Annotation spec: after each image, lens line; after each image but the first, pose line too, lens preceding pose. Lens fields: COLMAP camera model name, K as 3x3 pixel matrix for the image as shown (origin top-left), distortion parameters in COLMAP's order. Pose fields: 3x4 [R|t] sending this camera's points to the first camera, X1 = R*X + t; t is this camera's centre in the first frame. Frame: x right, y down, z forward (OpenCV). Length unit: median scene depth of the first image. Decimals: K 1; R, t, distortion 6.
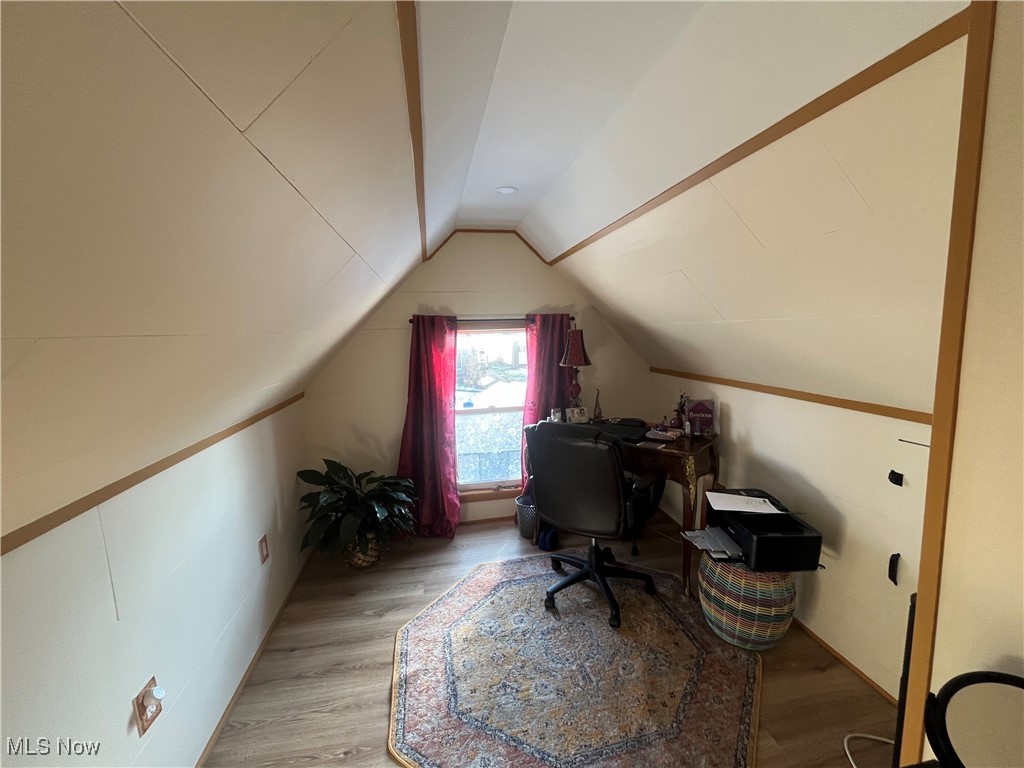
lens RADIAL K [[418.0, 0, 512.0], [0, 418.0, 384.0], [0, 0, 1]] dist [0.002100, 0.000247]
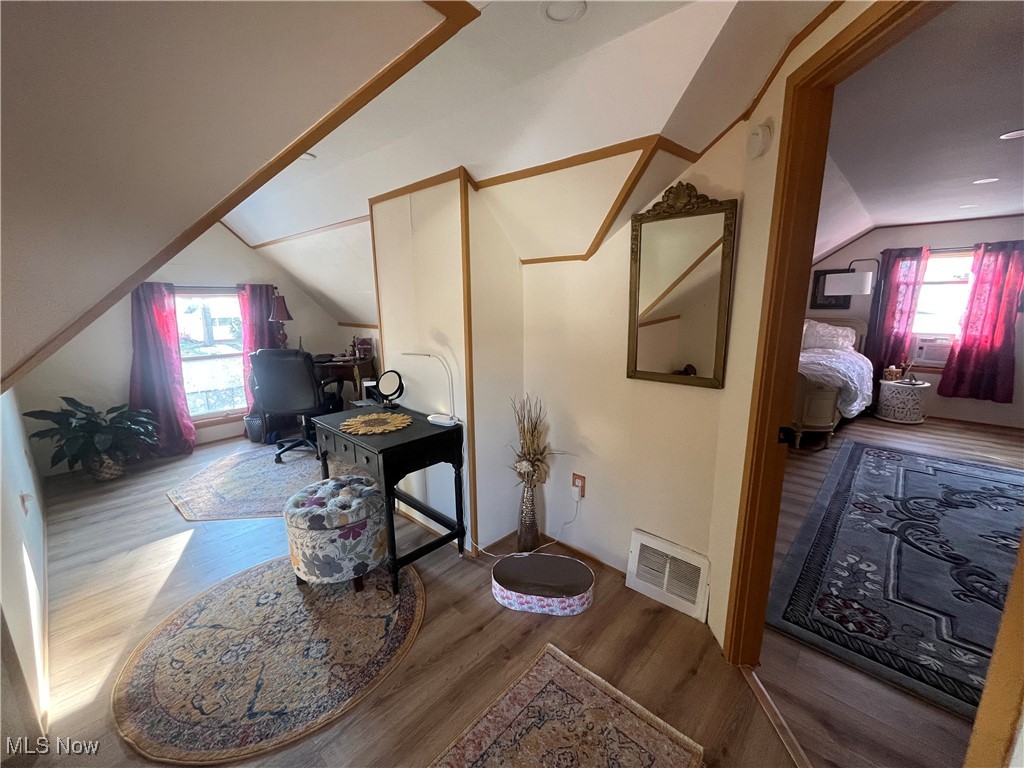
lens RADIAL K [[418.0, 0, 512.0], [0, 418.0, 384.0], [0, 0, 1]] dist [0.002100, 0.000247]
pose [[0.804708, -0.103266, 0.584620, -0.082440], [0.063366, 0.994070, 0.088370, 0.104434], [-0.590279, -0.034067, 0.806480, -0.708860]]
